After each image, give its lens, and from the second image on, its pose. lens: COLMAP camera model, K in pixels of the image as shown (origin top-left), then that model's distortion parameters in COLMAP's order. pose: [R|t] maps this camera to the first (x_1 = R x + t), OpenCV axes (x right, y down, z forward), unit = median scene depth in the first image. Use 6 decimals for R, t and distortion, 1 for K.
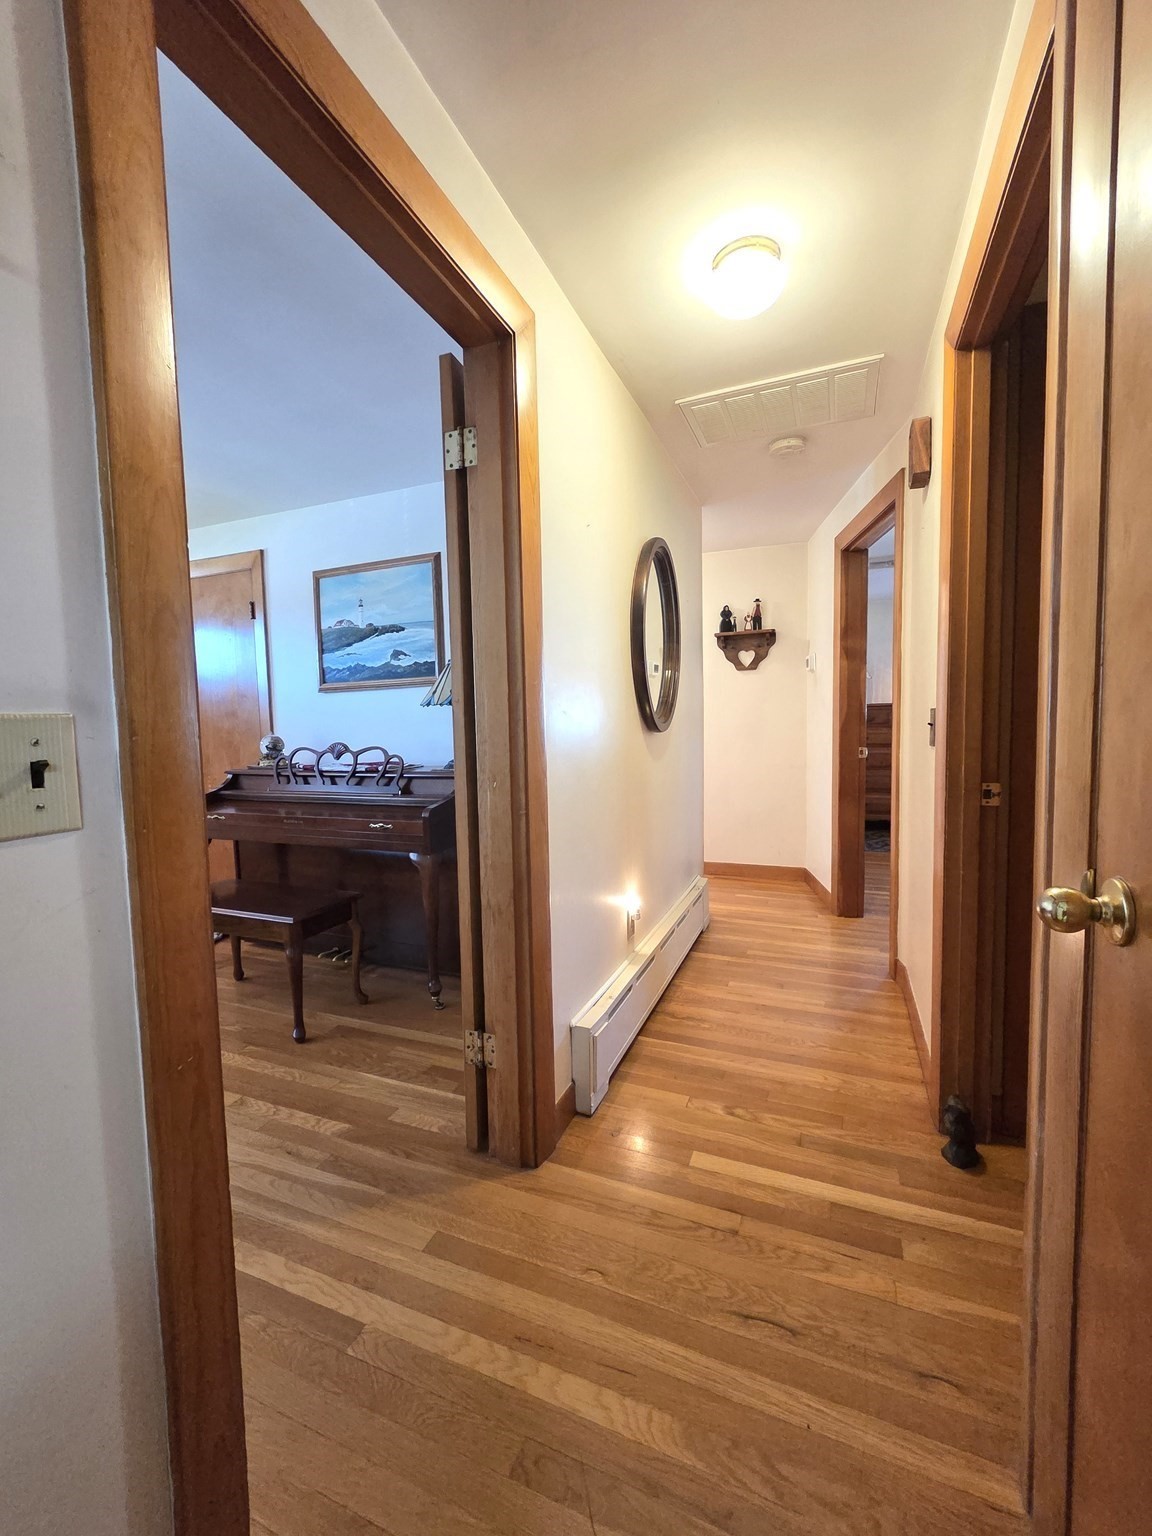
lens RADIAL K [[629.4, 0, 577.8], [0, 629.4, 766.1], [0, 0, 1]] dist [0.002716, 0.000111]
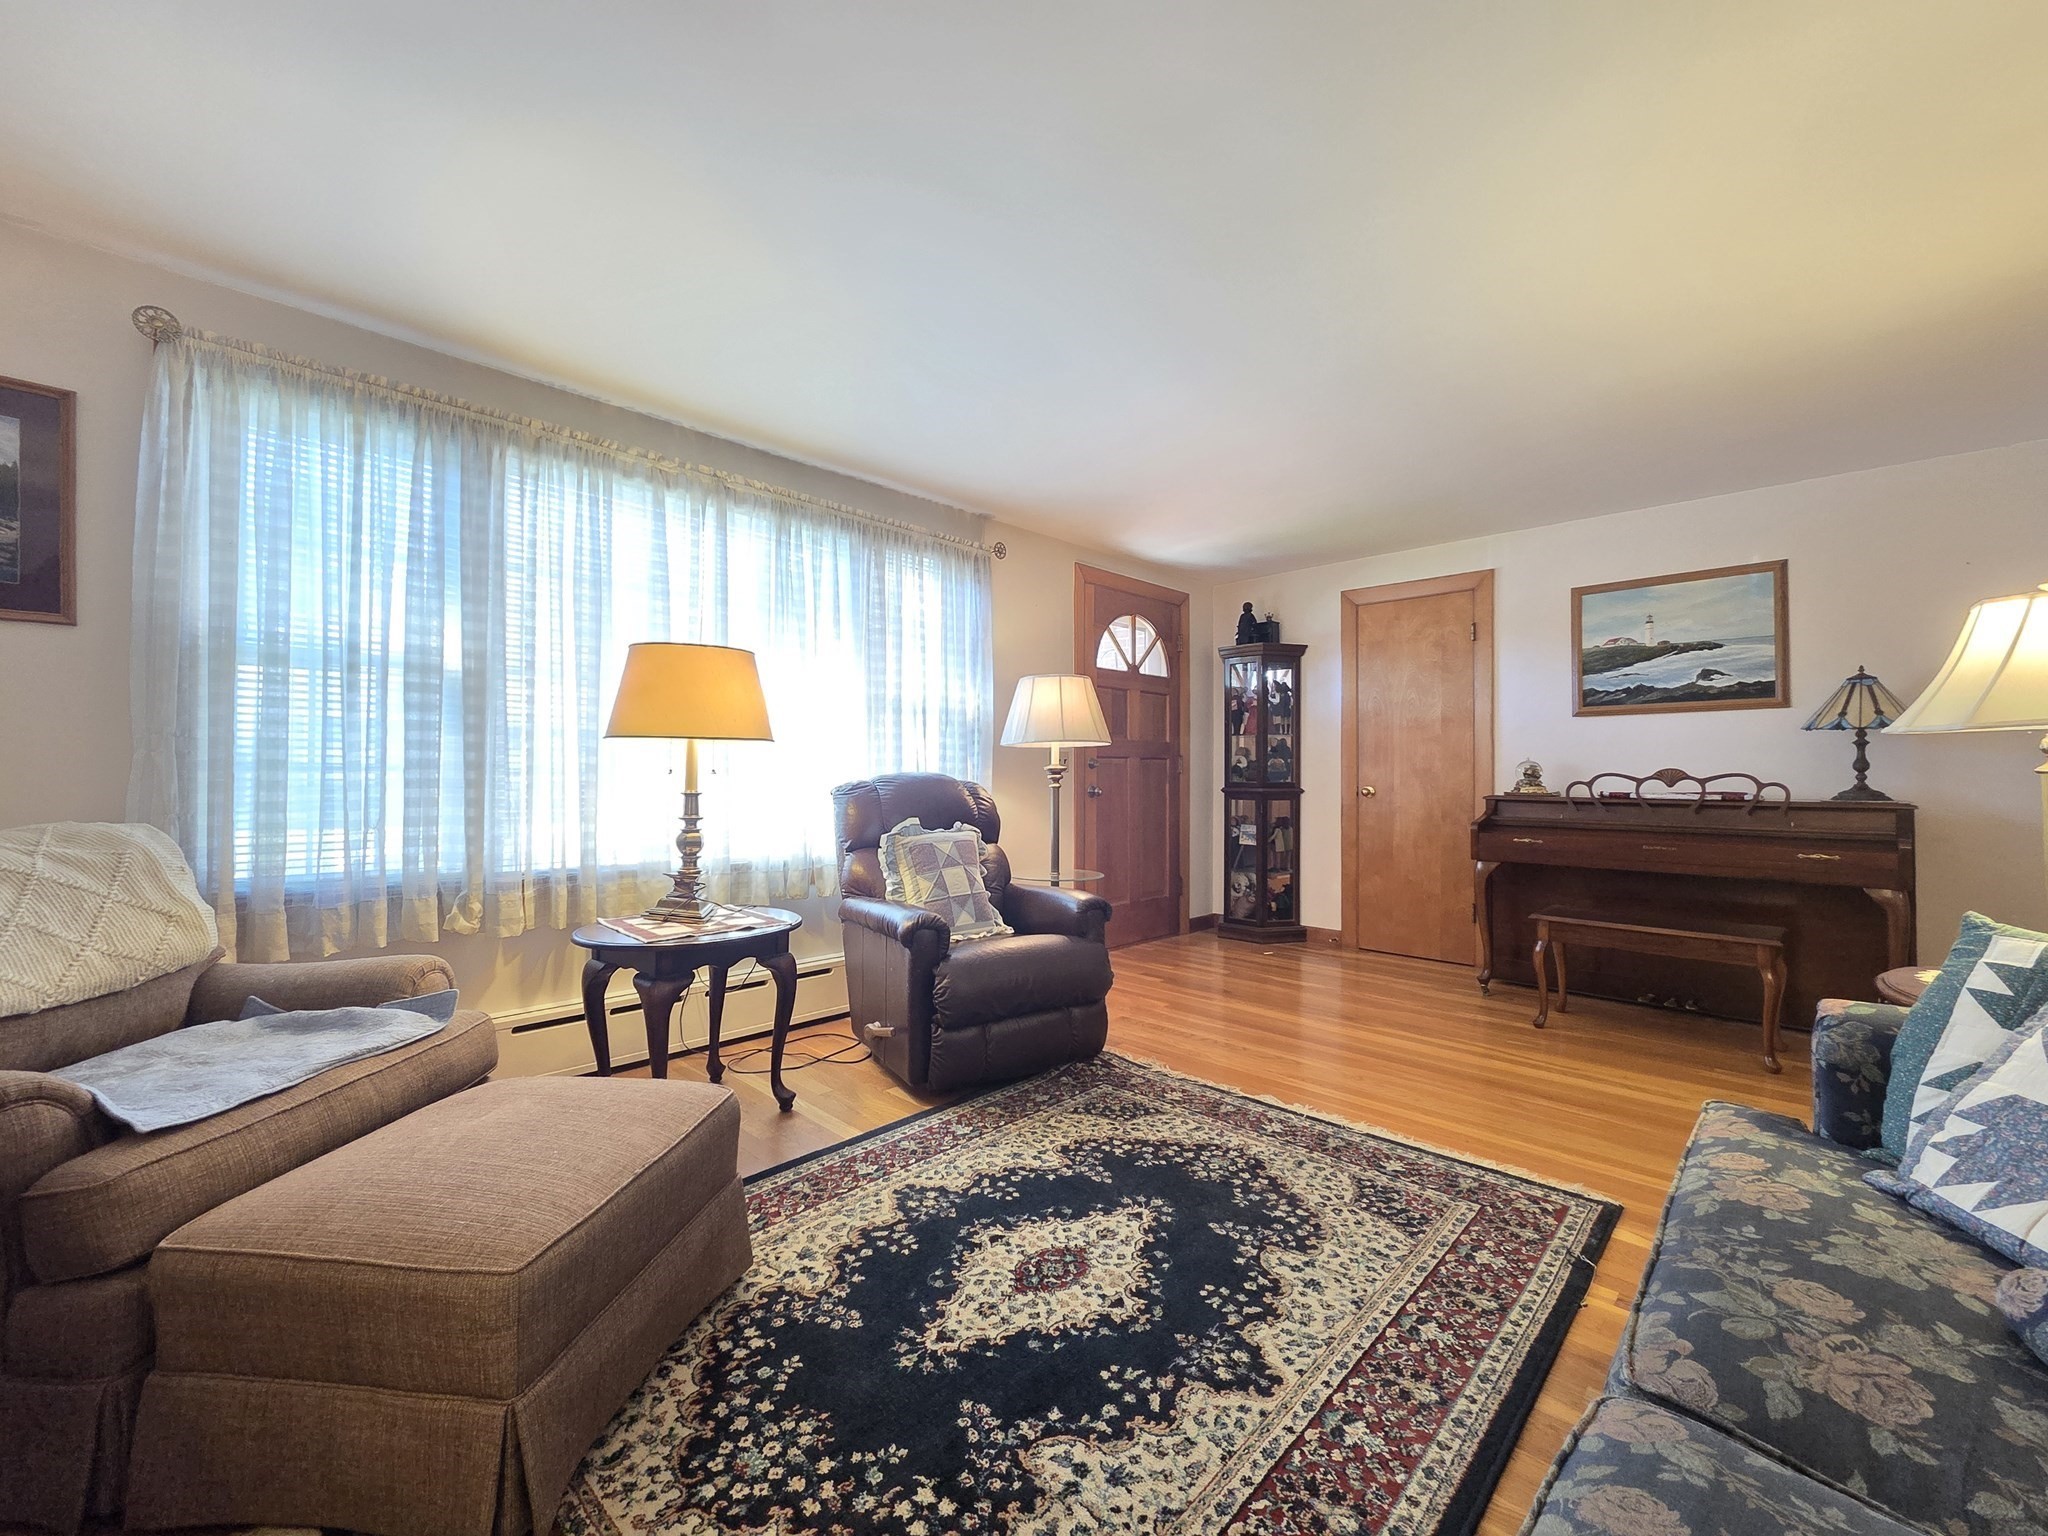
lens RADIAL K [[833.5, 0, 1021.5], [0, 833.5, 761.4], [0, 0, 1]] dist [0.009565, -0.009124]
pose [[0.926249, 0.022244, -0.376255, -0.731297], [-0.052857, 0.996058, -0.071234, 0.082401], [0.373187, 0.085868, 0.923774, -0.449477]]
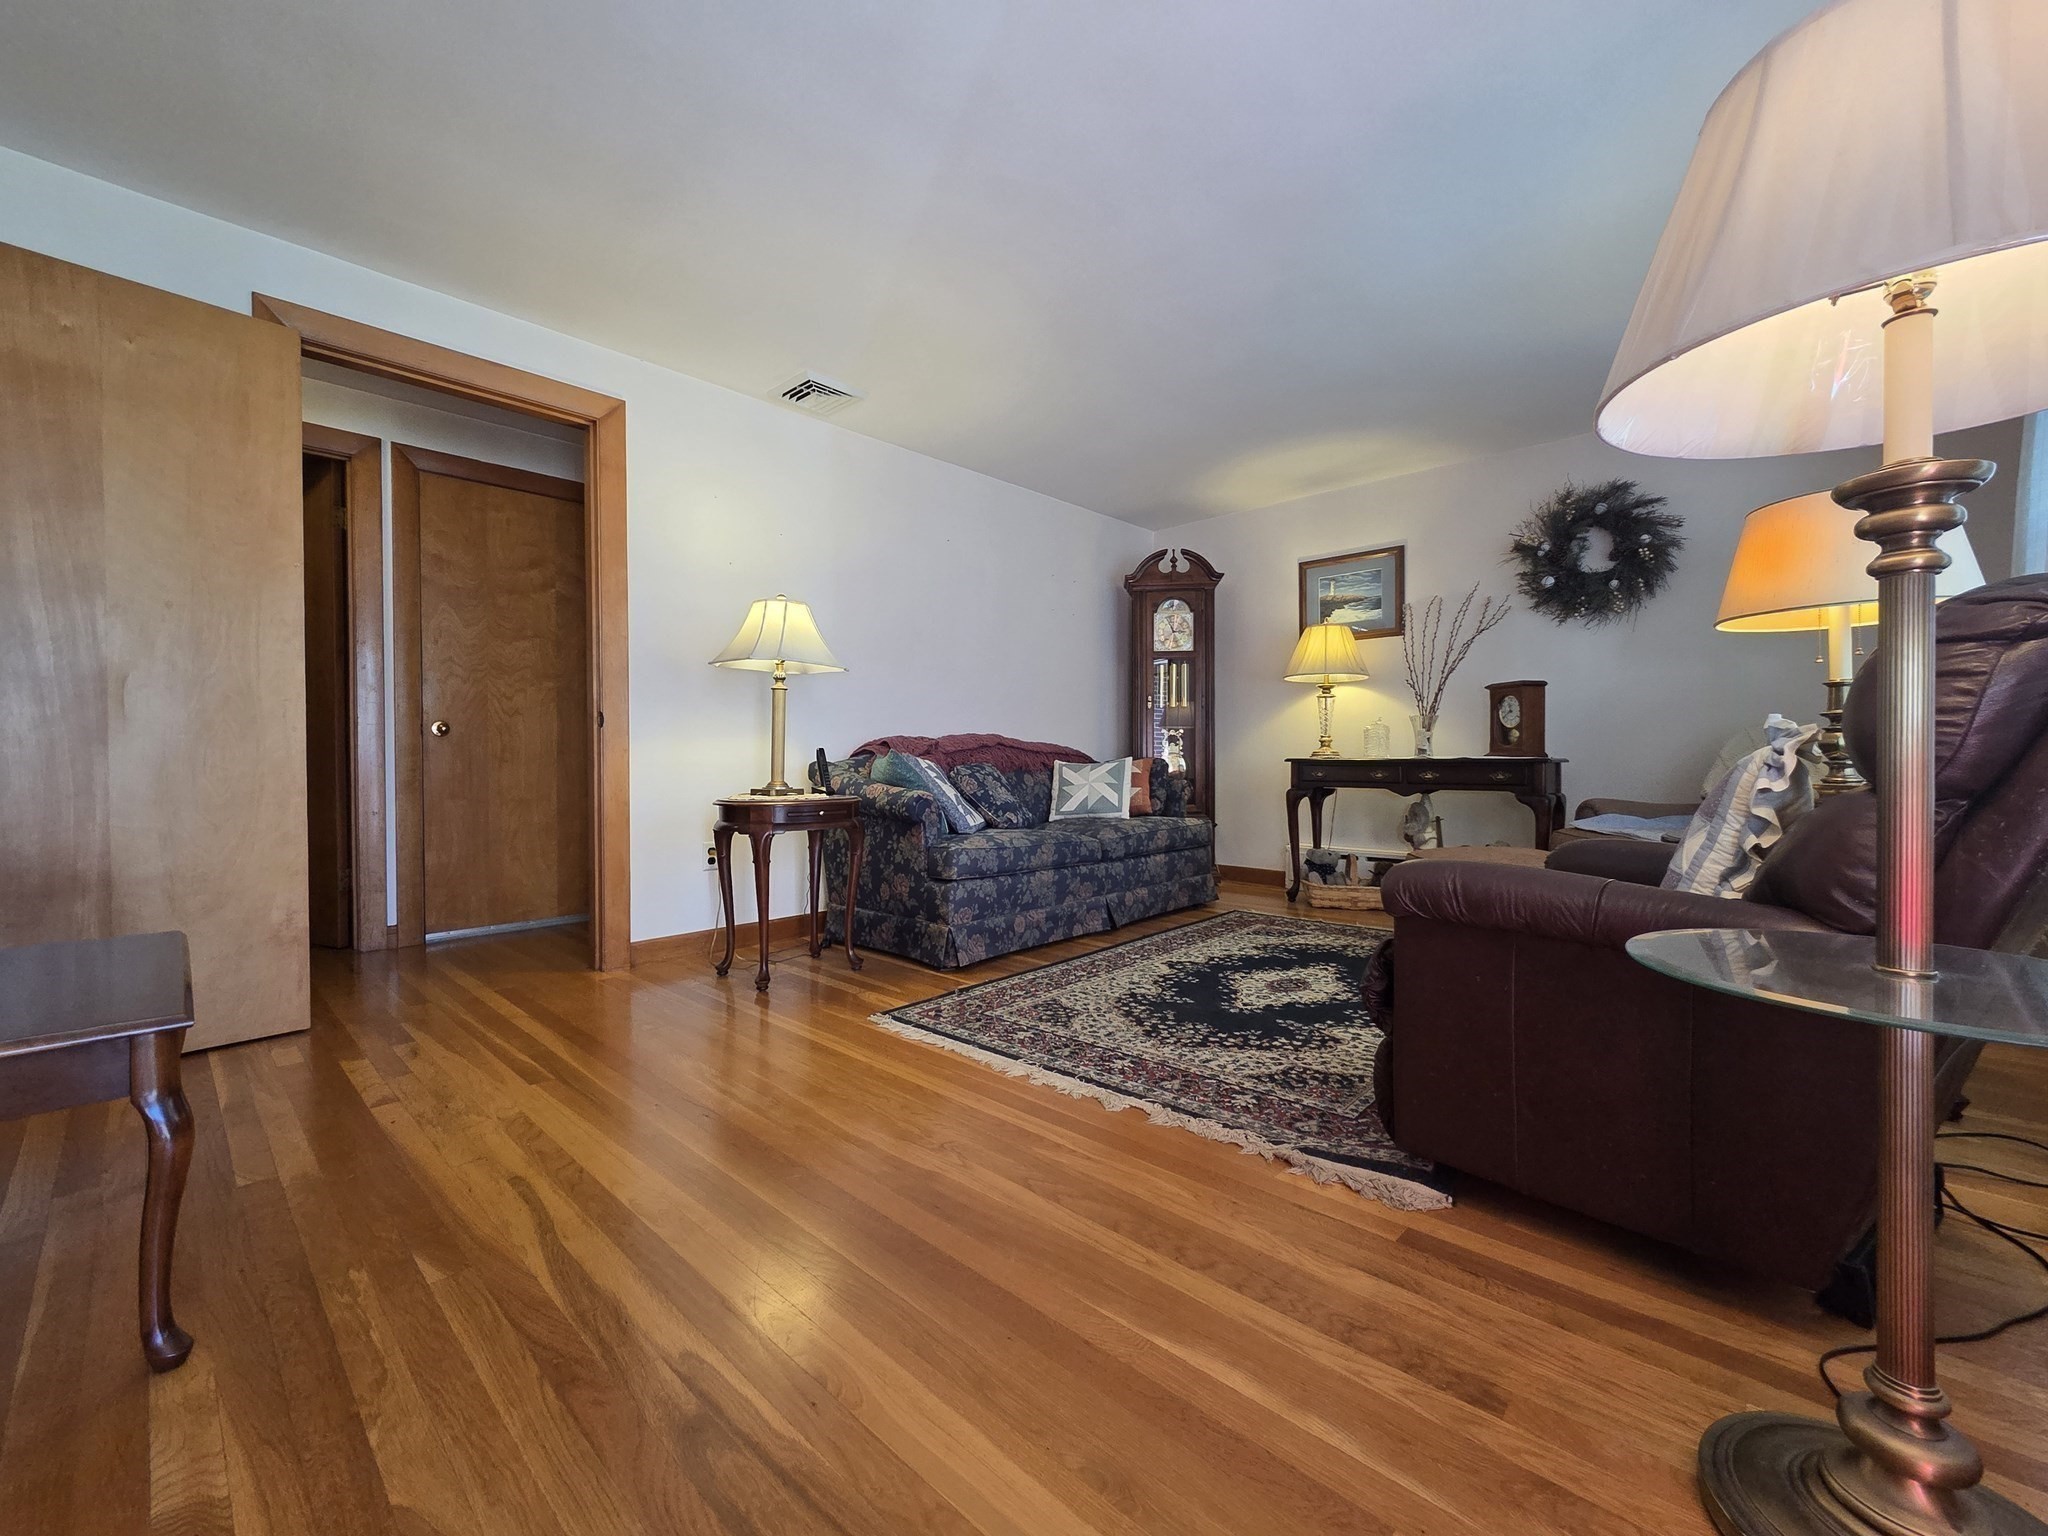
lens RADIAL K [[833.5, 0, 1021.5], [0, 833.5, 761.4], [0, 0, 1]] dist [0.009565, -0.009124]
pose [[-0.933099, 0.024045, 0.358815, -0.963614], [0.050379, 0.996663, 0.064222, 0.059993], [-0.356073, 0.078002, -0.931197, 0.969276]]
